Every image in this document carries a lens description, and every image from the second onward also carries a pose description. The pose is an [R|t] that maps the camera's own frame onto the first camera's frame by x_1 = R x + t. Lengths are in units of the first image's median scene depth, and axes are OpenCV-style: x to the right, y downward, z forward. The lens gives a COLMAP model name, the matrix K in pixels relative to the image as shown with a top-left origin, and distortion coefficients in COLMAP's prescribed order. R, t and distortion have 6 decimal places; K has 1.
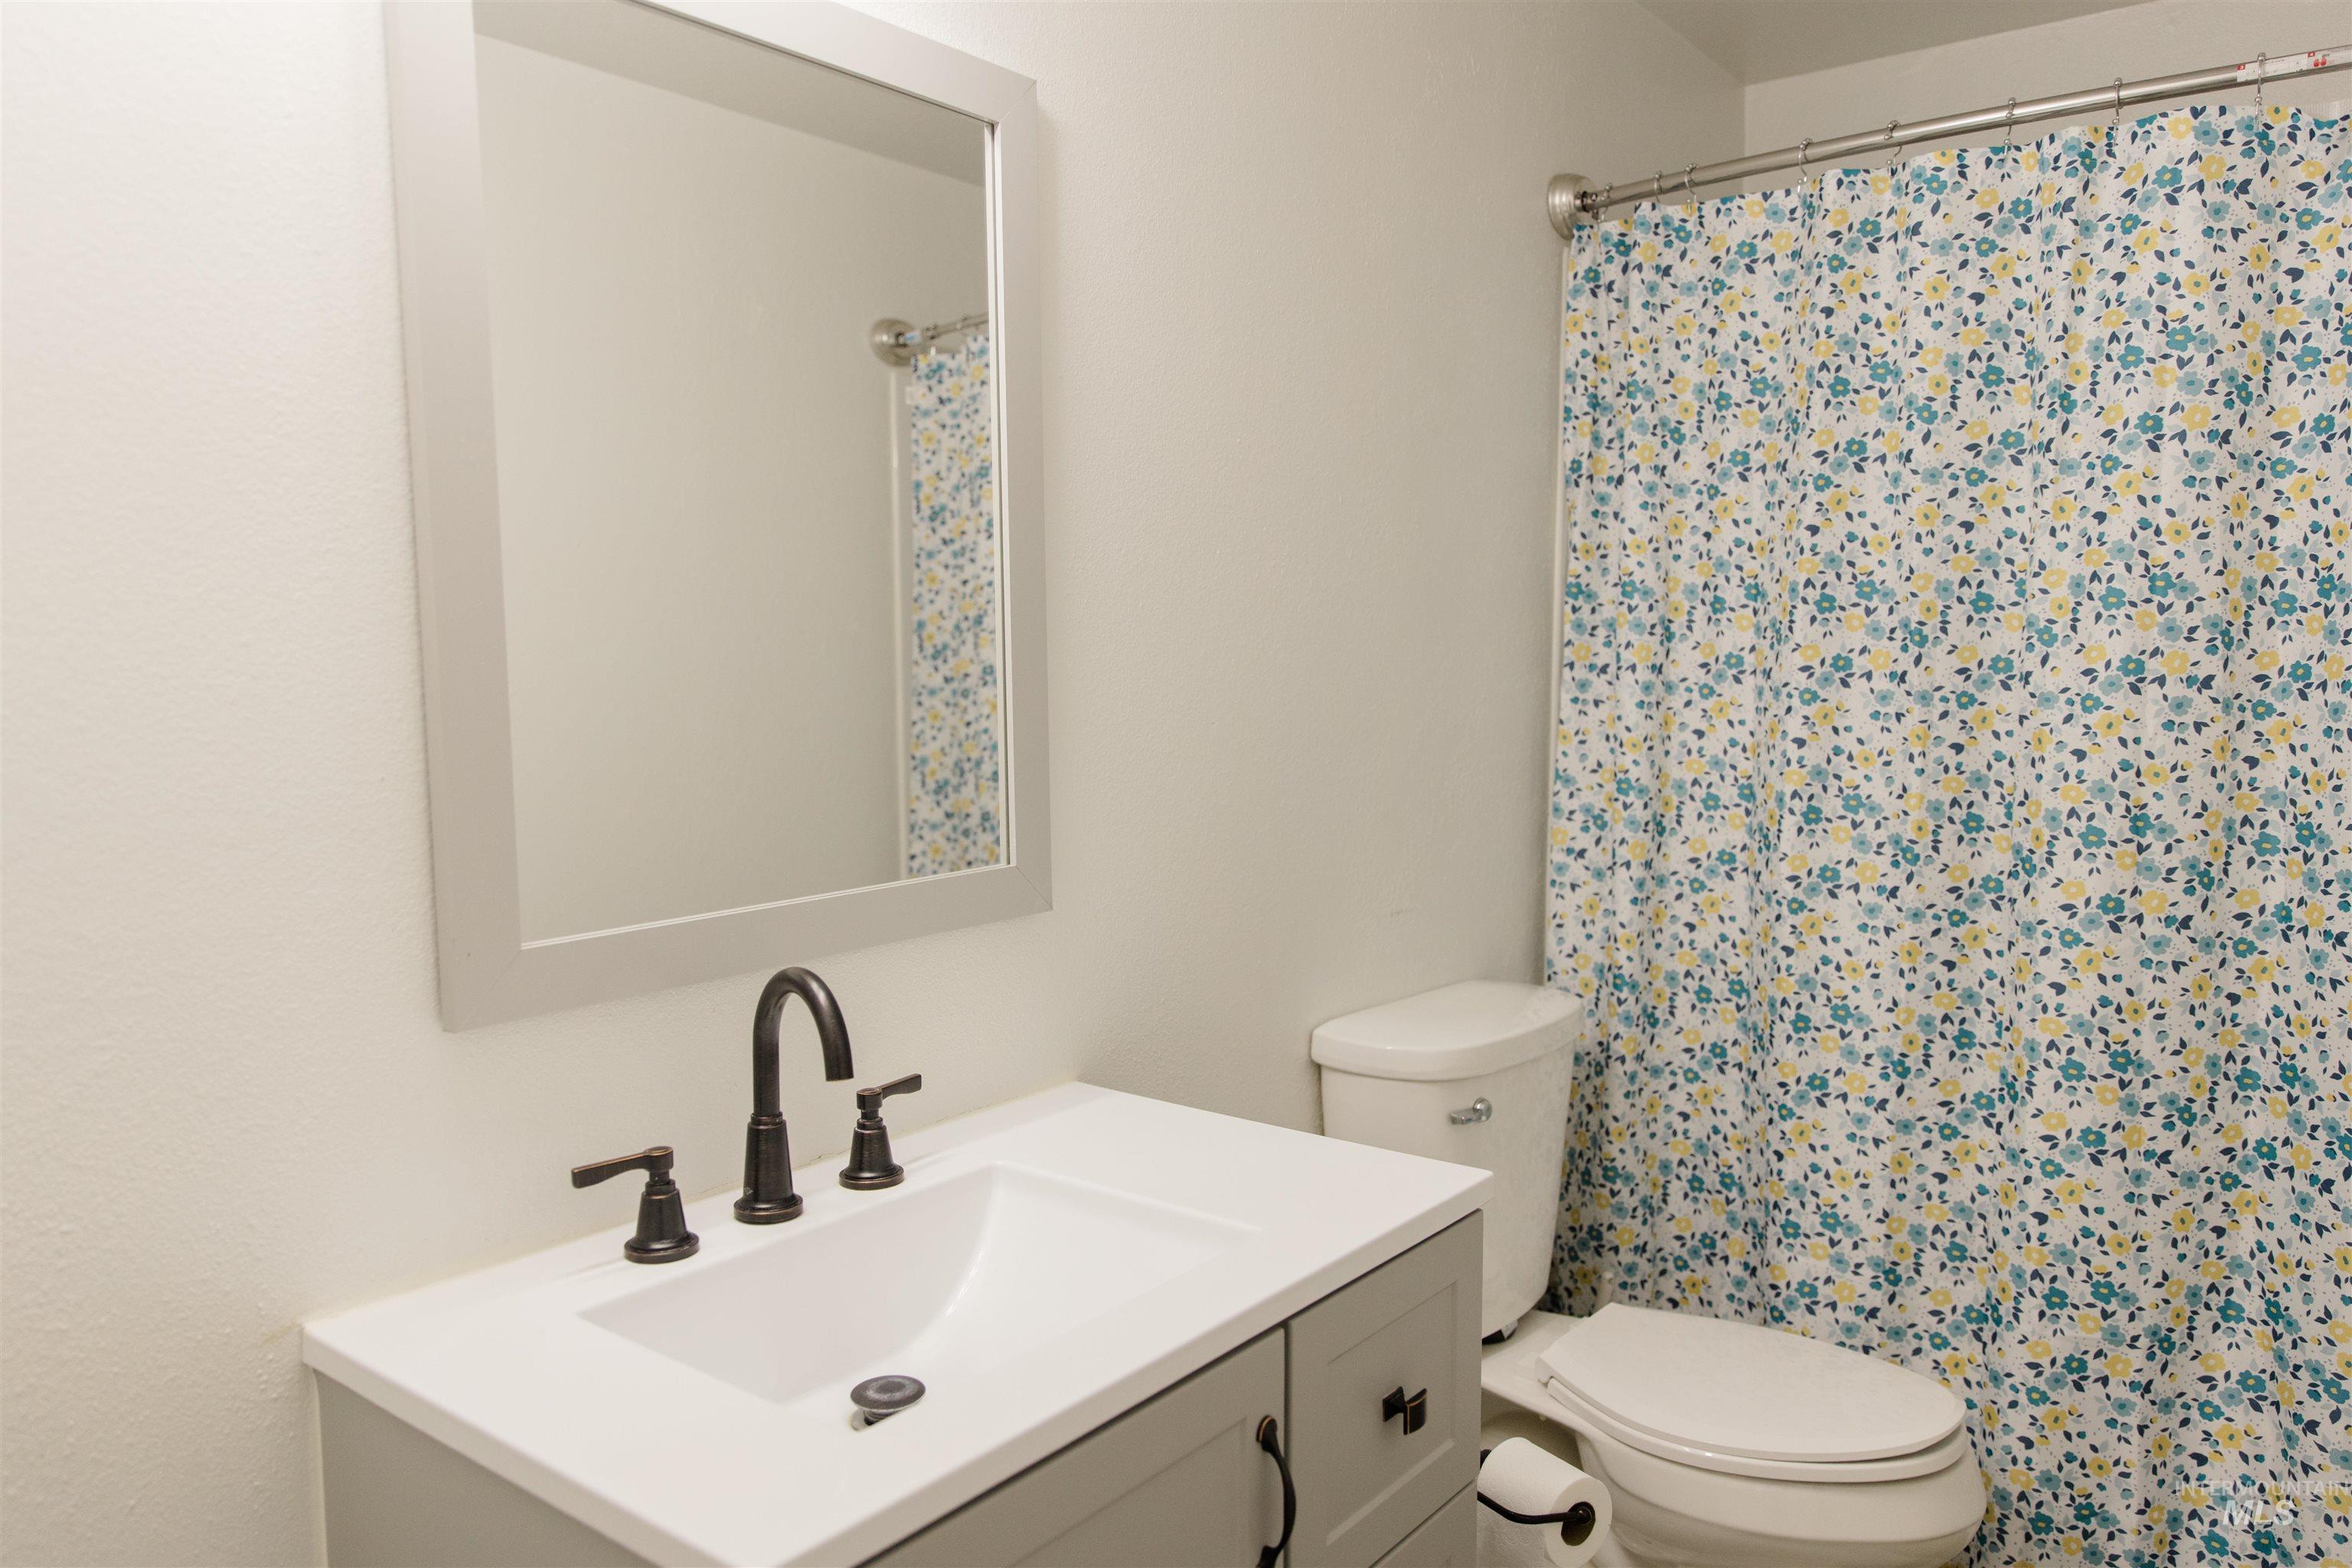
lens RADIAL K [[1610.8, 0, 1186.9], [0, 1610.8, 795.6], [0, 0, 1]] dist [0.008245, 0.000766]
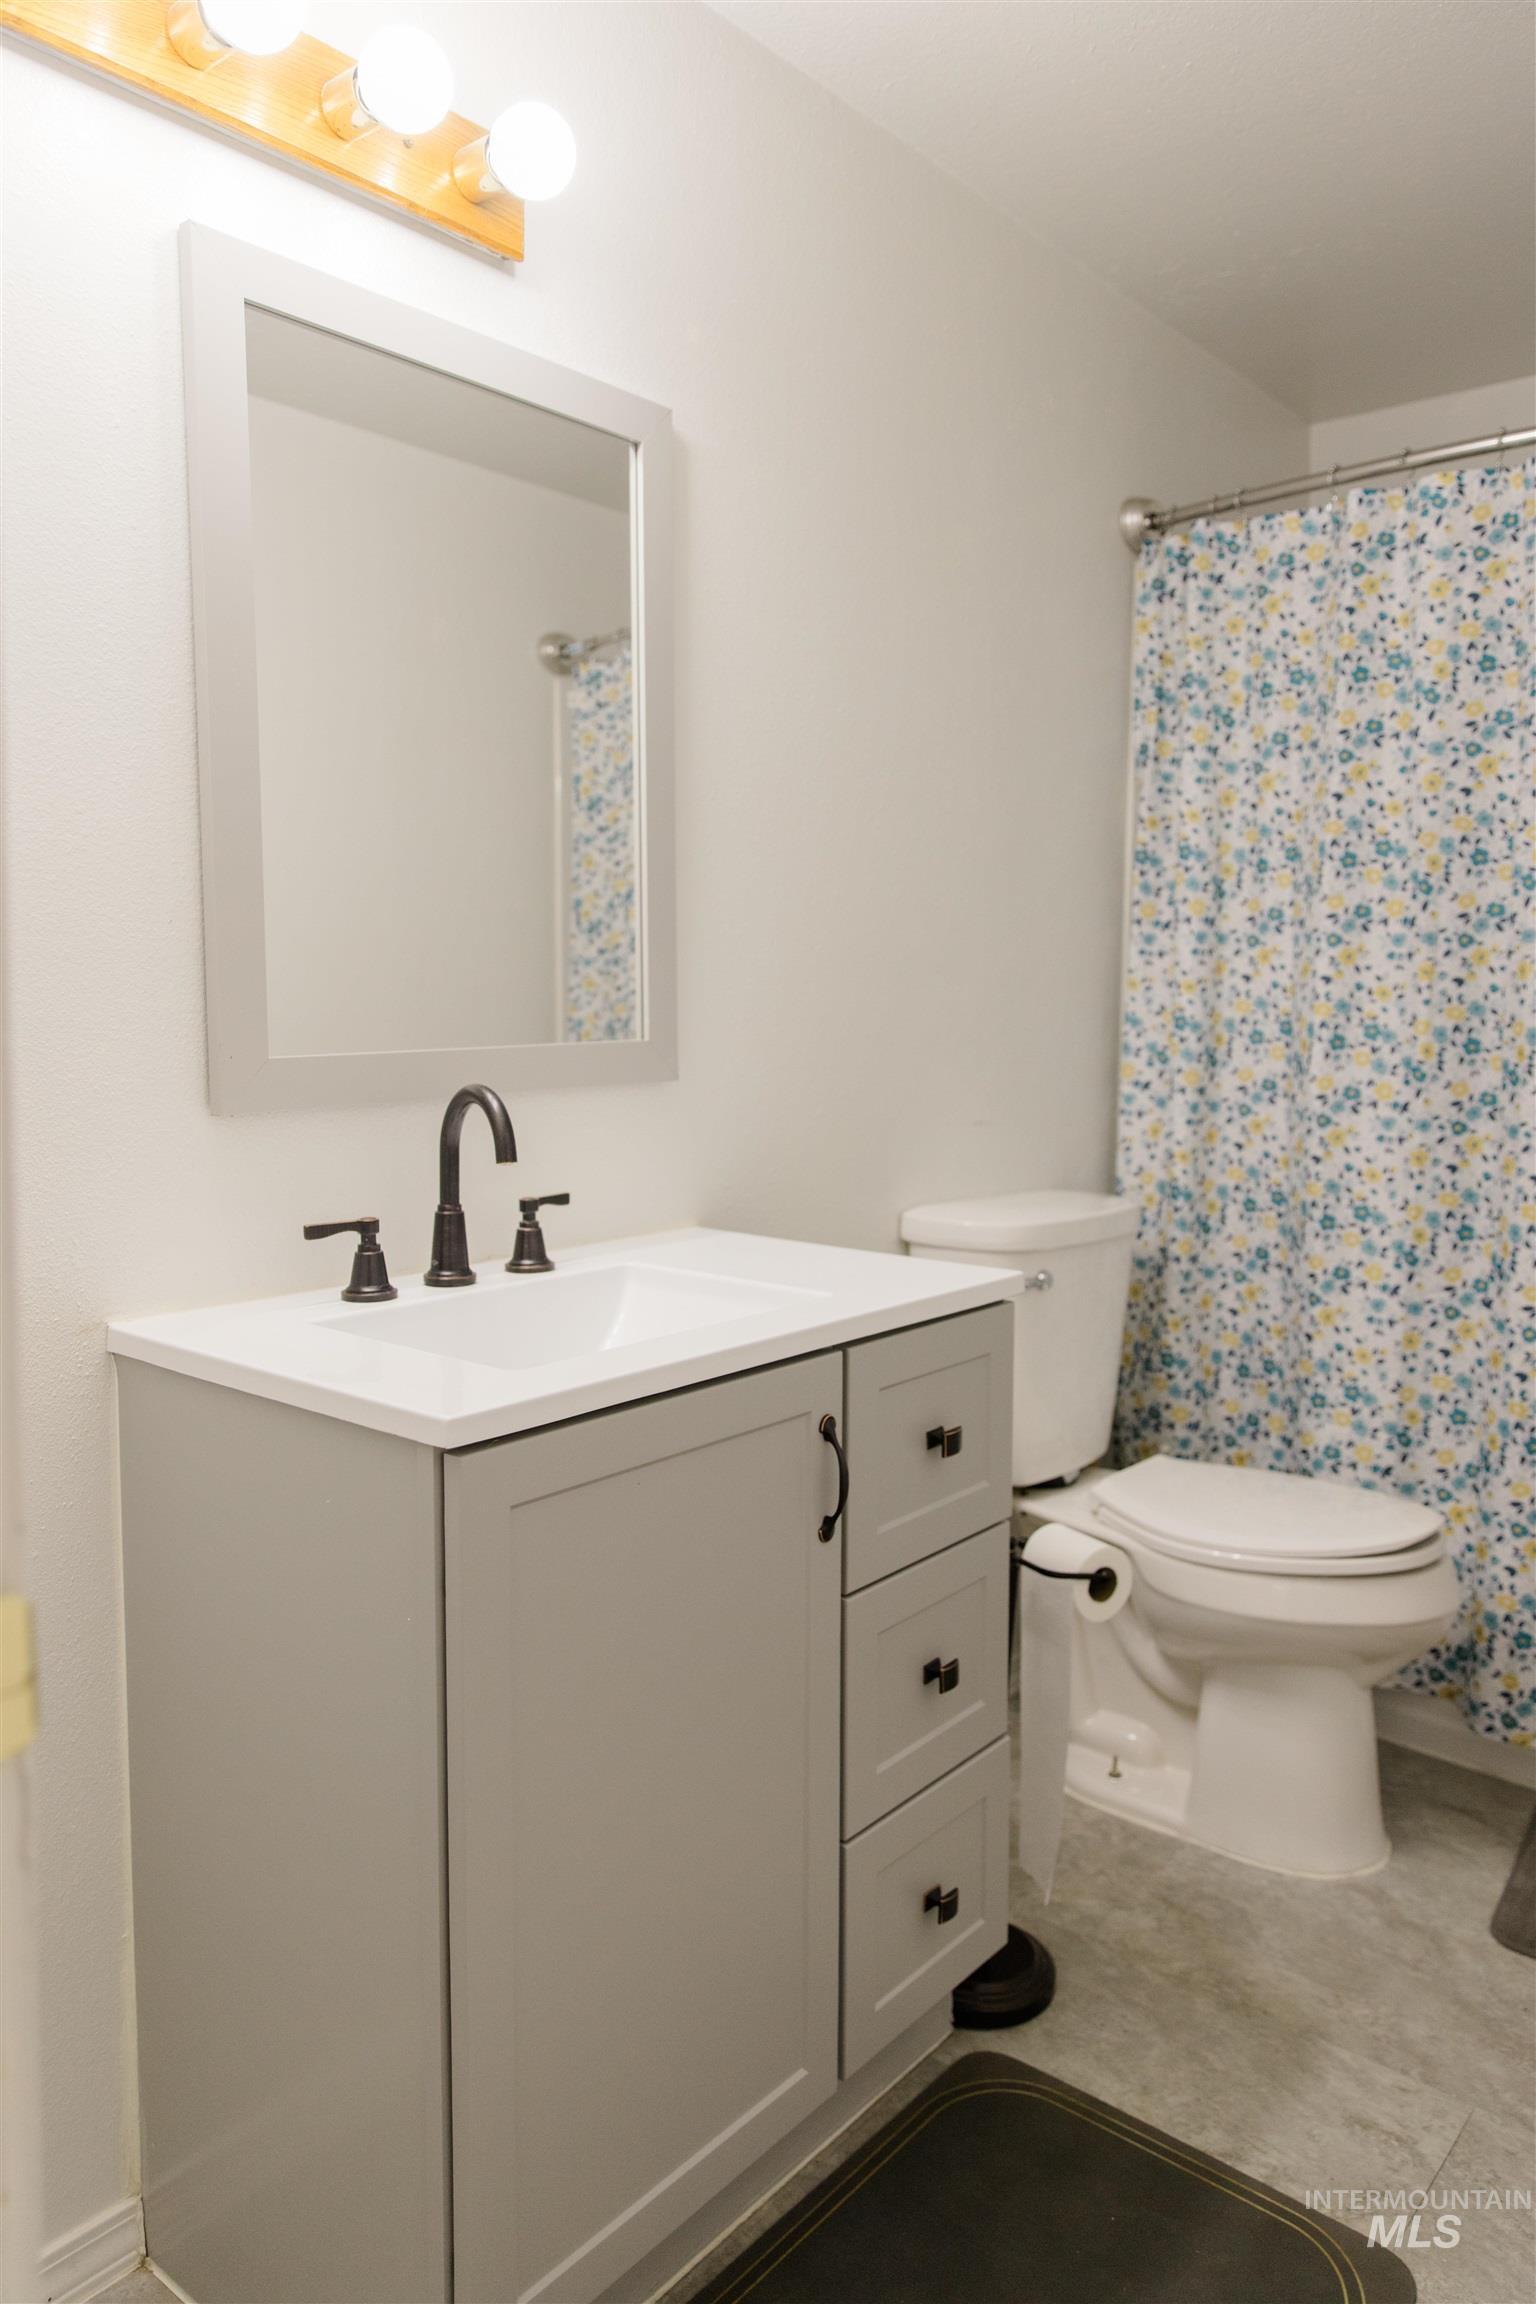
lens RADIAL K [[1577.9, 0, 794.9], [0, 1577.9, 1109.9], [0, 0, 1]] dist [0.008245, 0.000766]
pose [[0.999534, 0.009523, -0.028986, 0.031006], [-0.009960, 0.999839, -0.014953, 0.084787], [0.028839, 0.015235, 0.999468, -0.154690]]
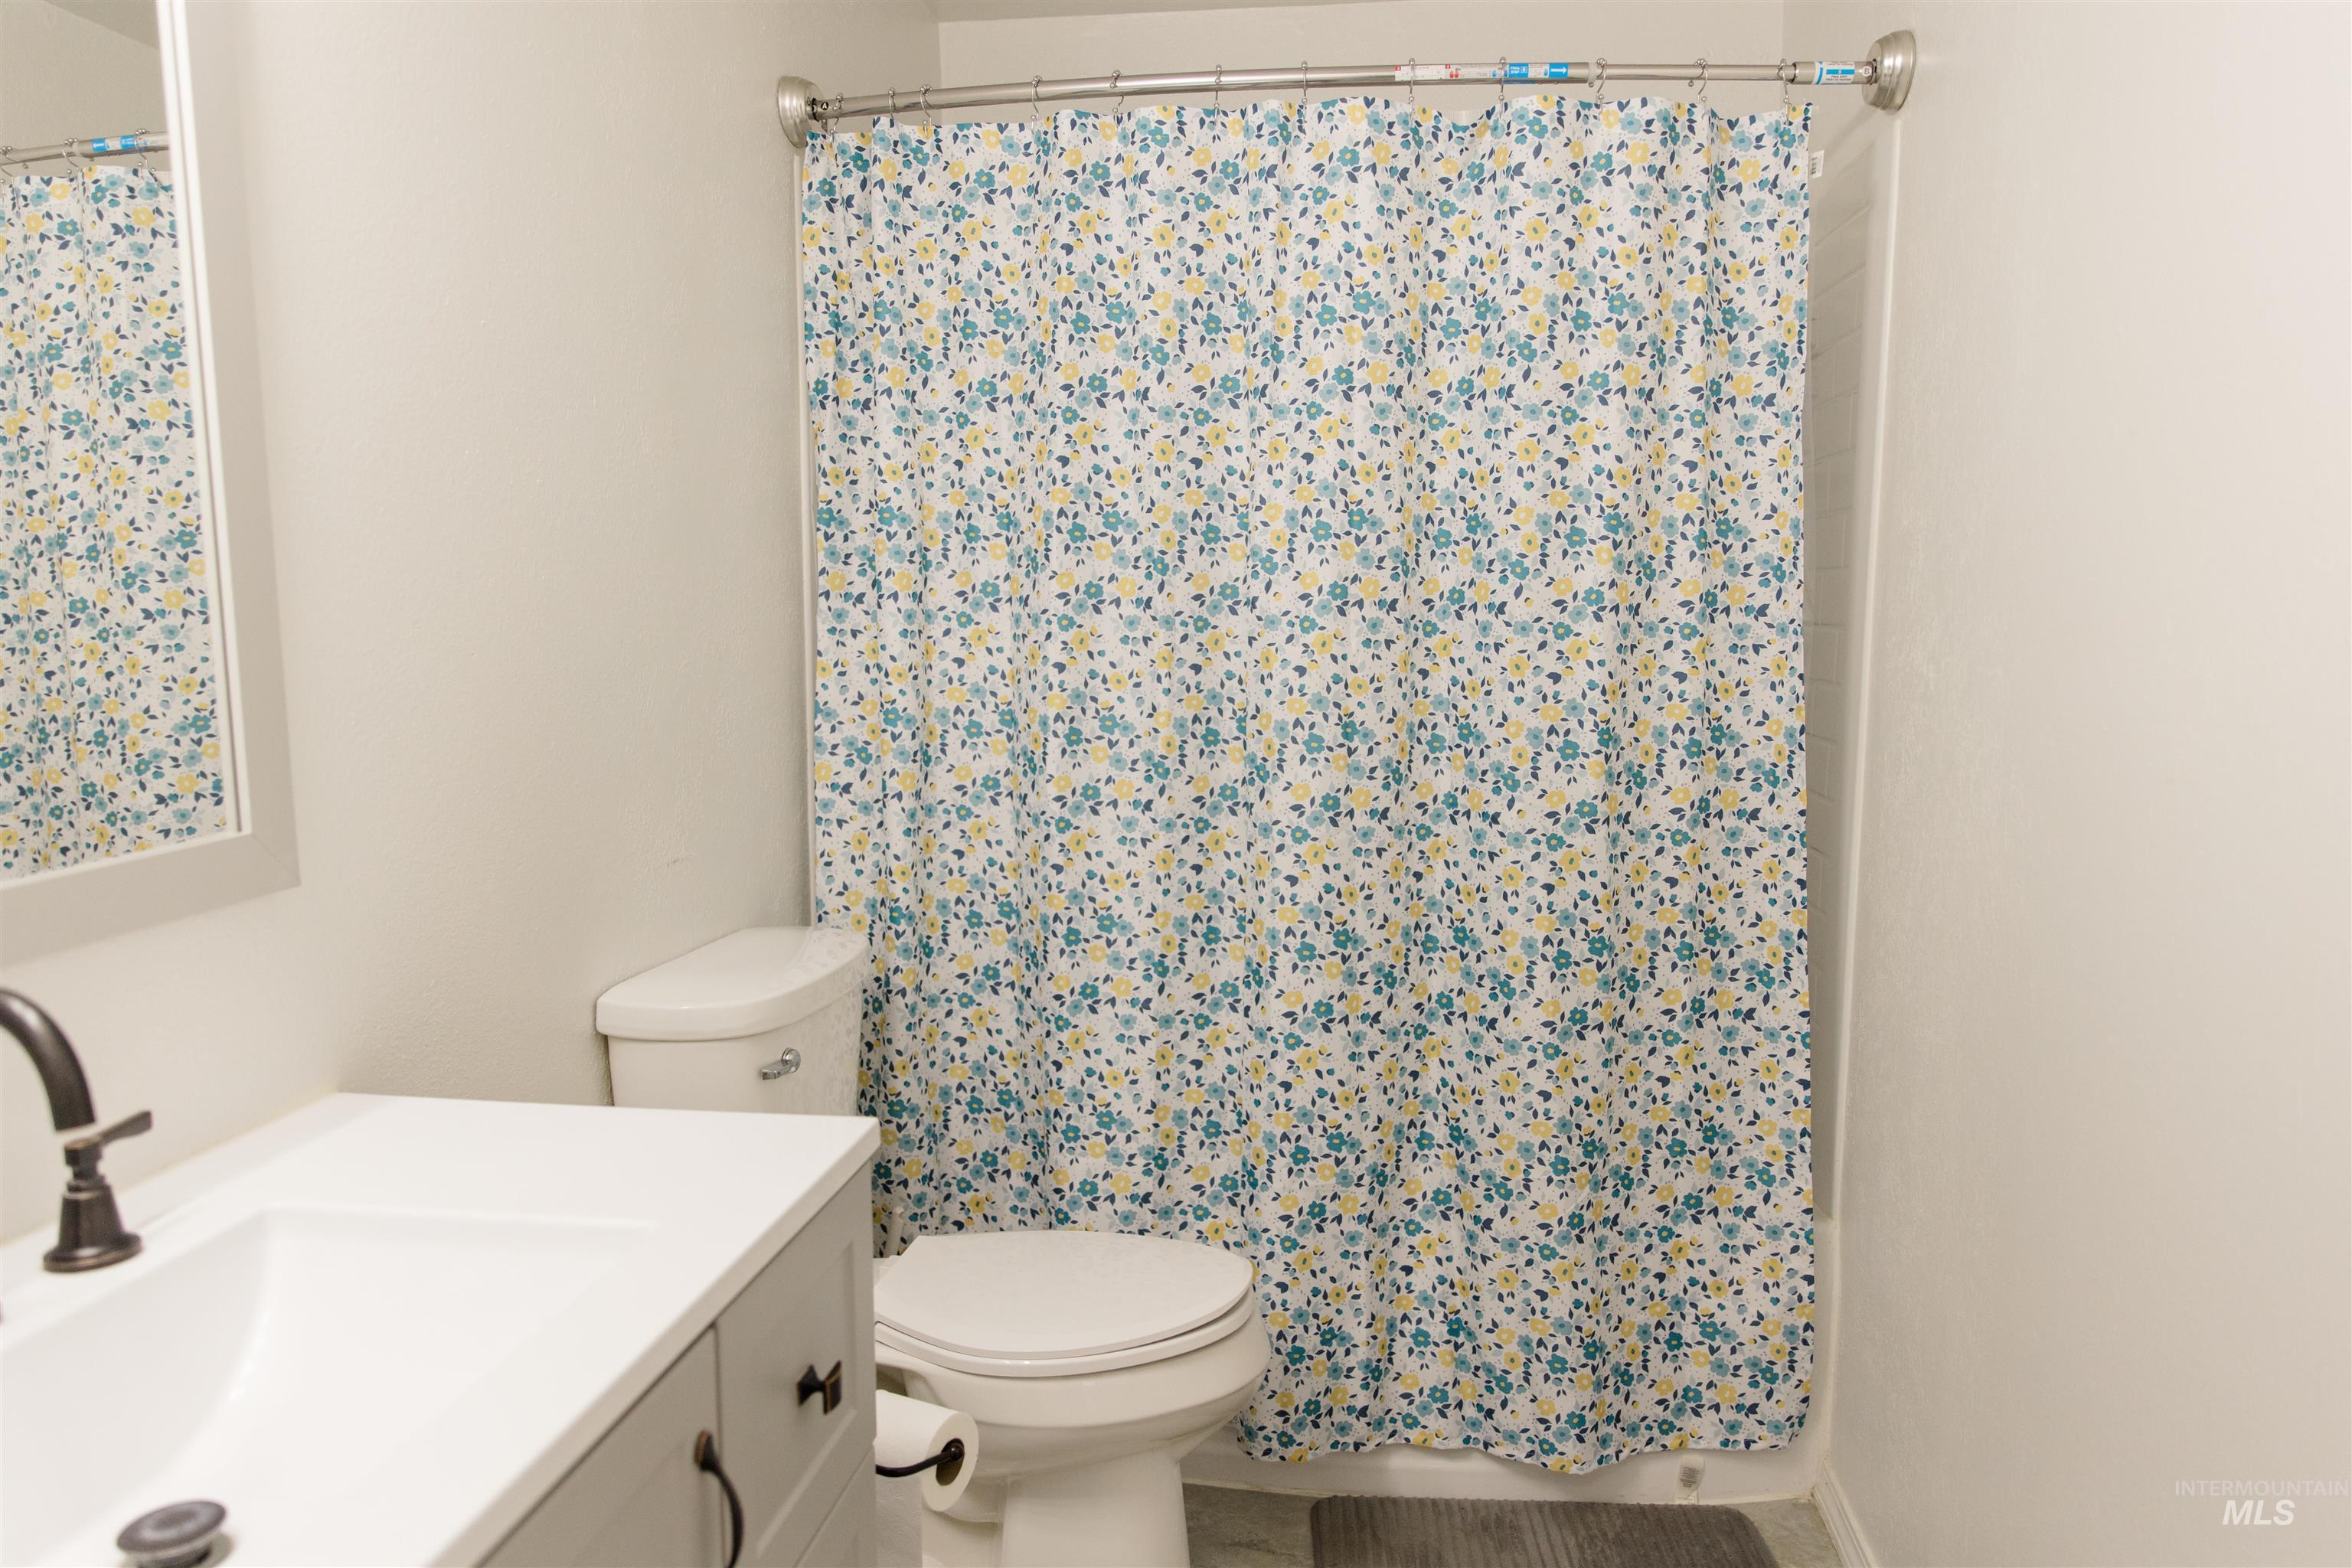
lens RADIAL K [[1610.8, 0, 1149.2], [0, 1610.8, 790.2], [0, 0, 1]] dist [0.008245, 0.000766]
pose [[0.874151, -0.057670, 0.482219, -0.076023], [0.044414, 0.998257, 0.038872, 0.008557], [-0.483620, -0.012563, 0.875188, 0.067578]]
